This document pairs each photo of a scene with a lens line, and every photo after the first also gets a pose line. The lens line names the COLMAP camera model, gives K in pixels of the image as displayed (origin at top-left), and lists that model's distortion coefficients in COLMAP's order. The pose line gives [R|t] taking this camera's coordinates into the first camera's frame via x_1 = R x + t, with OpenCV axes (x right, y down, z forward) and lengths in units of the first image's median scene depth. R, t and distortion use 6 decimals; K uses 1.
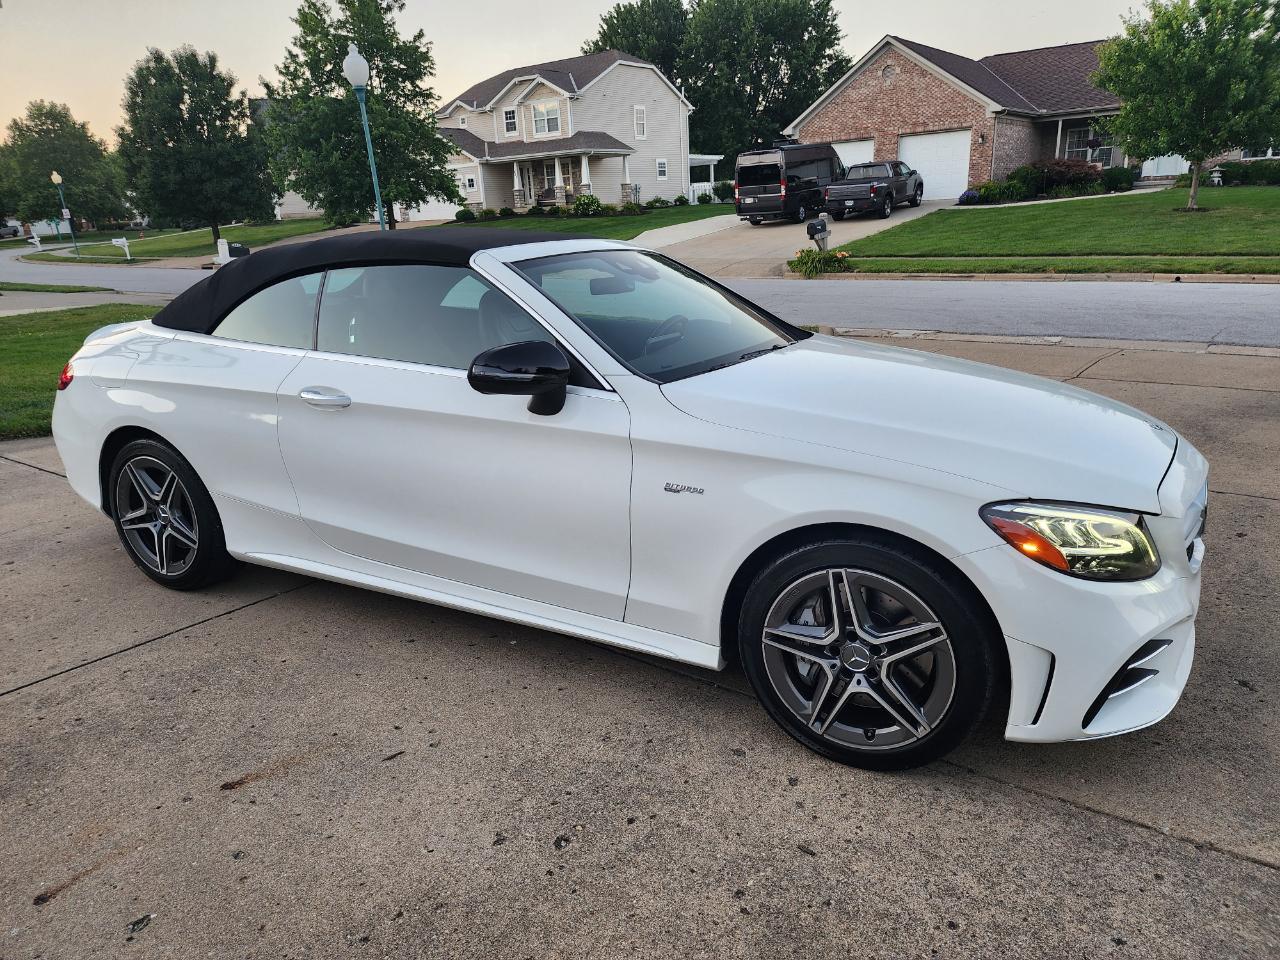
lens RADIAL K [[870.7, 0, 641.2], [0, 870.7, 475.7], [0, 0, 1]] dist [0.066518, -0.061179]
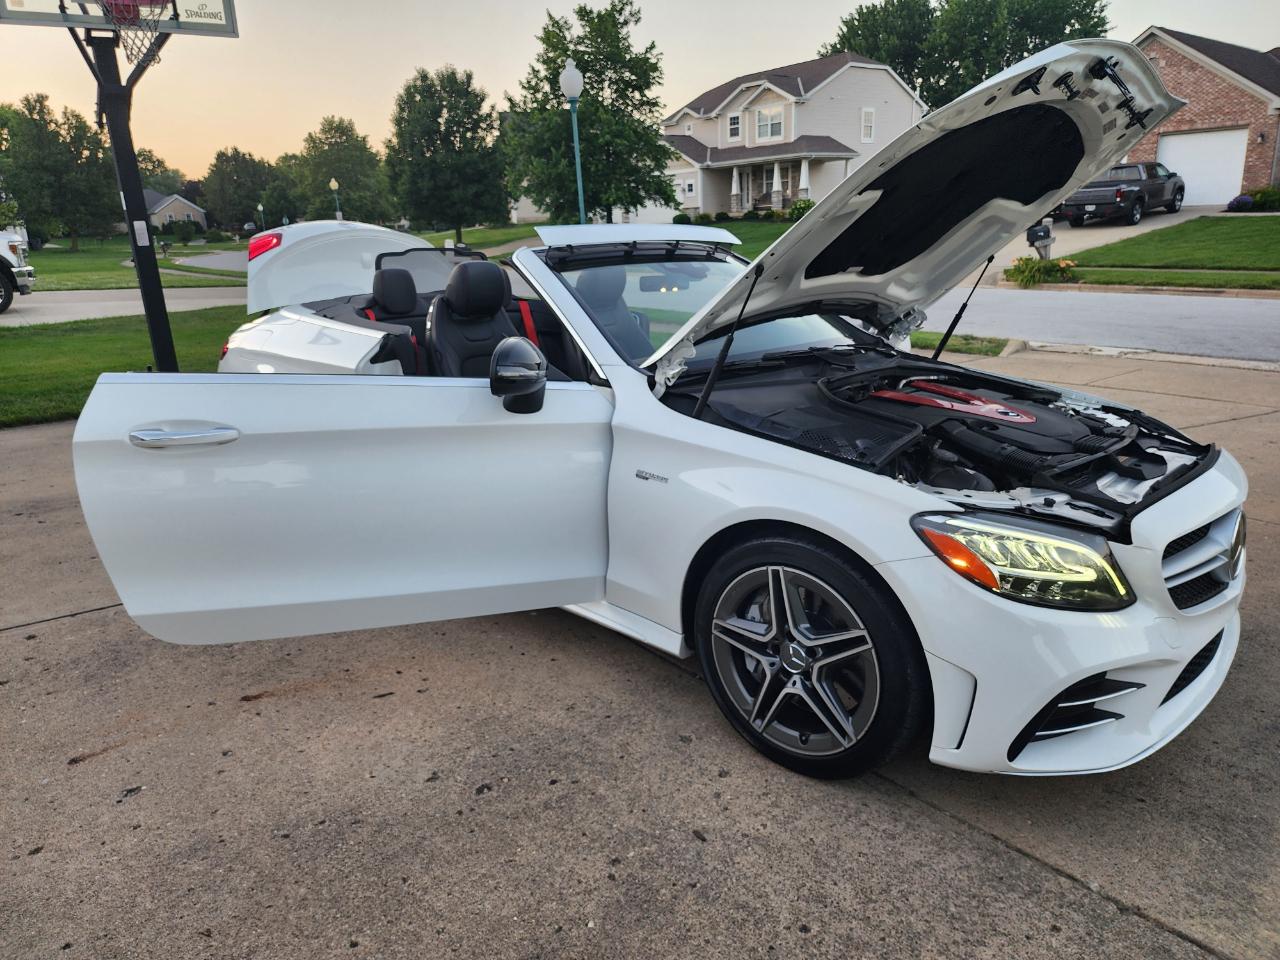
lens RADIAL K [[879.2, 0, 627.6], [0, 879.2, 463.1], [0, 0, 1]] dist [0.054770, -0.053465]
pose [[0.966024, 0.077644, -0.246515, 0.036096], [-0.082596, 0.996535, -0.009794, 0.001534], [0.244901, 0.029823, 0.969089, -0.002654]]
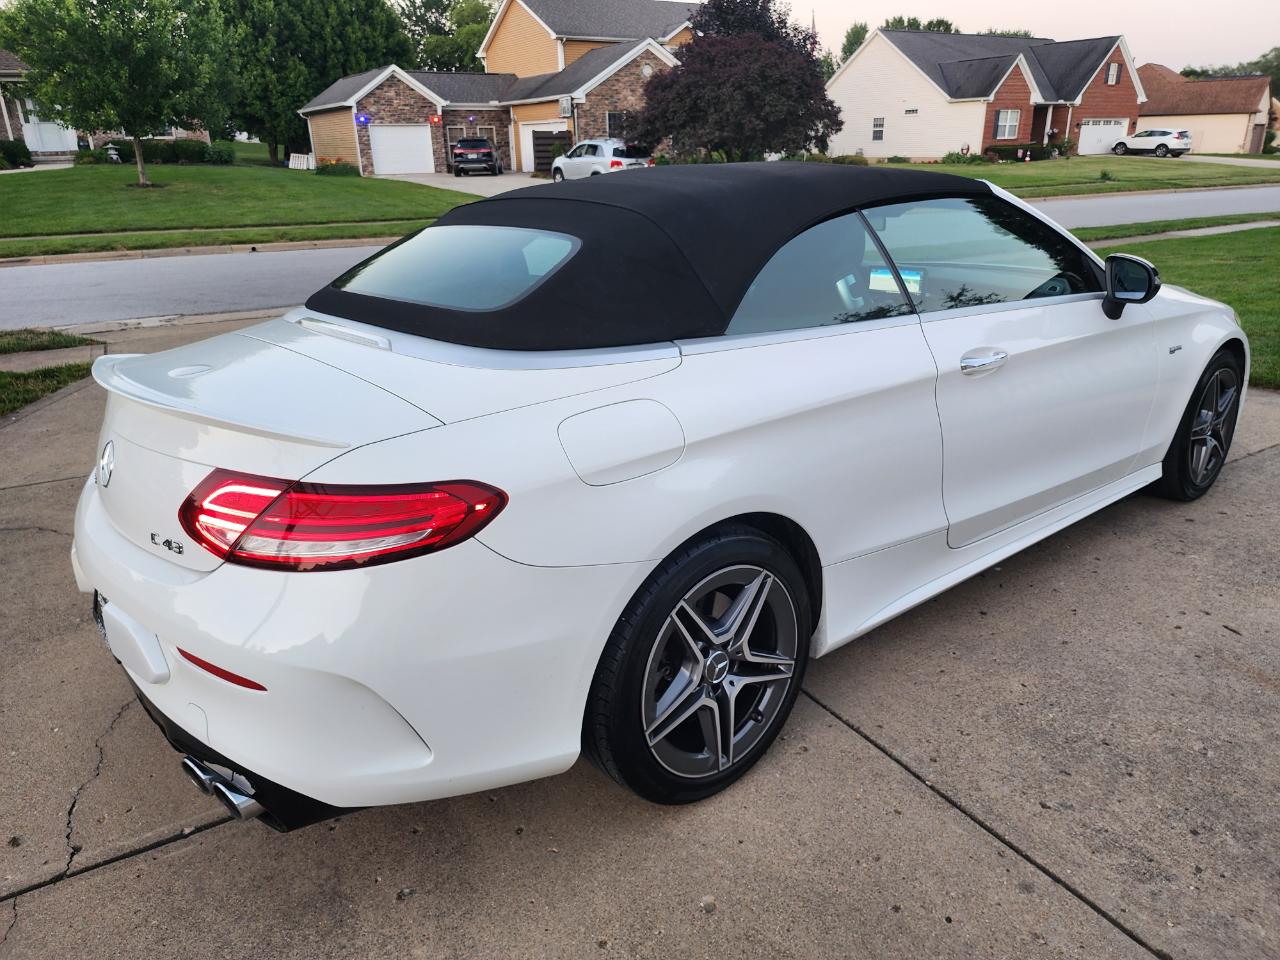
lens RADIAL K [[868.7, 0, 643.7], [0, 868.7, 466.8], [0, 0, 1]] dist [0.057617, -0.053170]
pose [[0.375910, -0.279863, 0.883384, -0.198958], [0.269706, 0.945075, 0.184638, -0.037965], [-0.886538, 0.168847, 0.430744, 0.152652]]
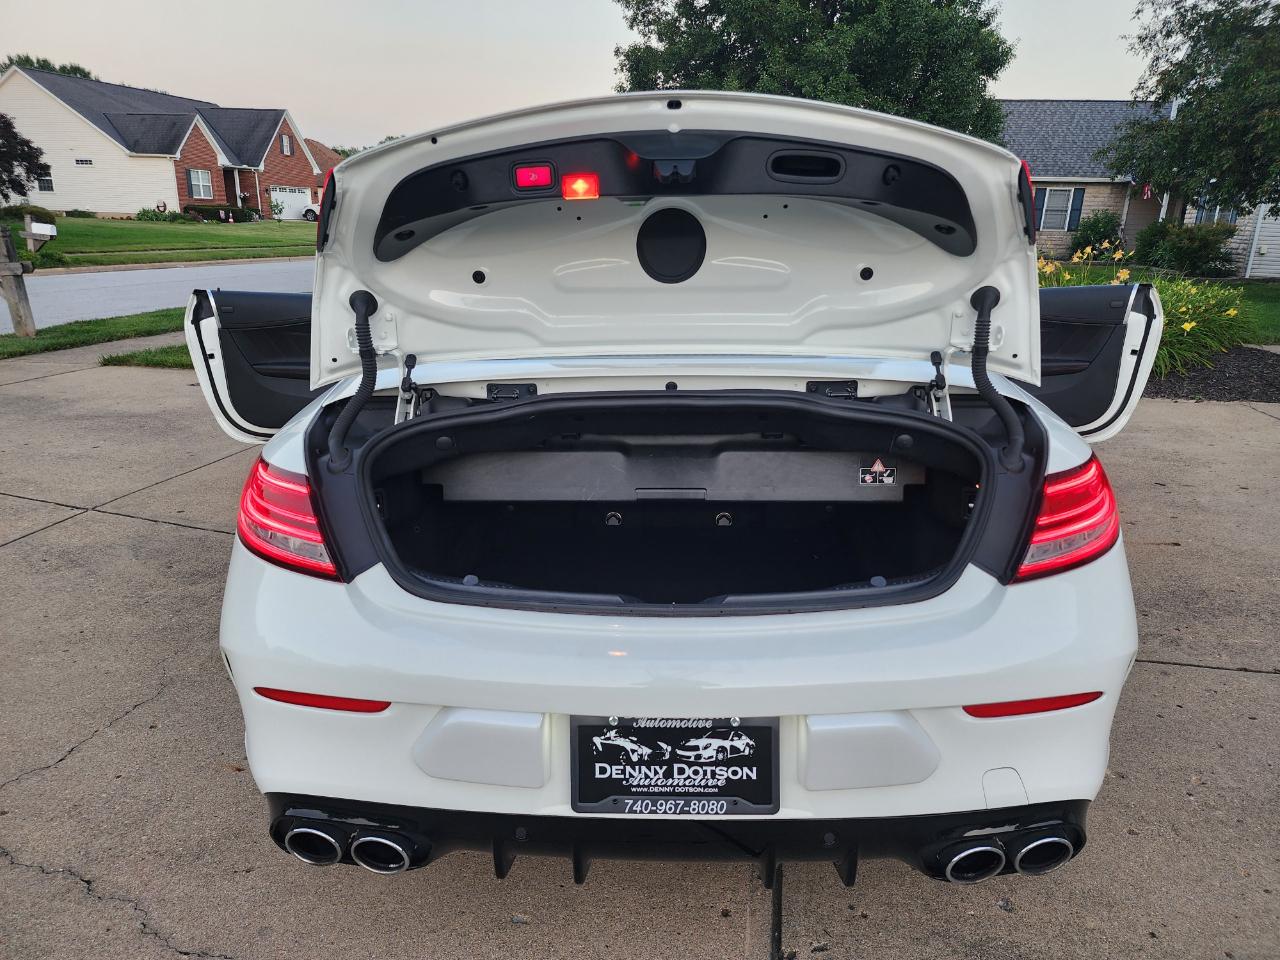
lens RADIAL K [[871.6, 0, 647.7], [0, 871.6, 479.2], [0, 0, 1]] dist [0.070219, -0.066919]
pose [[-0.455146, -0.222080, 0.862278, -0.189686], [0.250060, 0.897545, 0.363156, -0.067391], [-0.854583, 0.380910, -0.352981, 0.277376]]
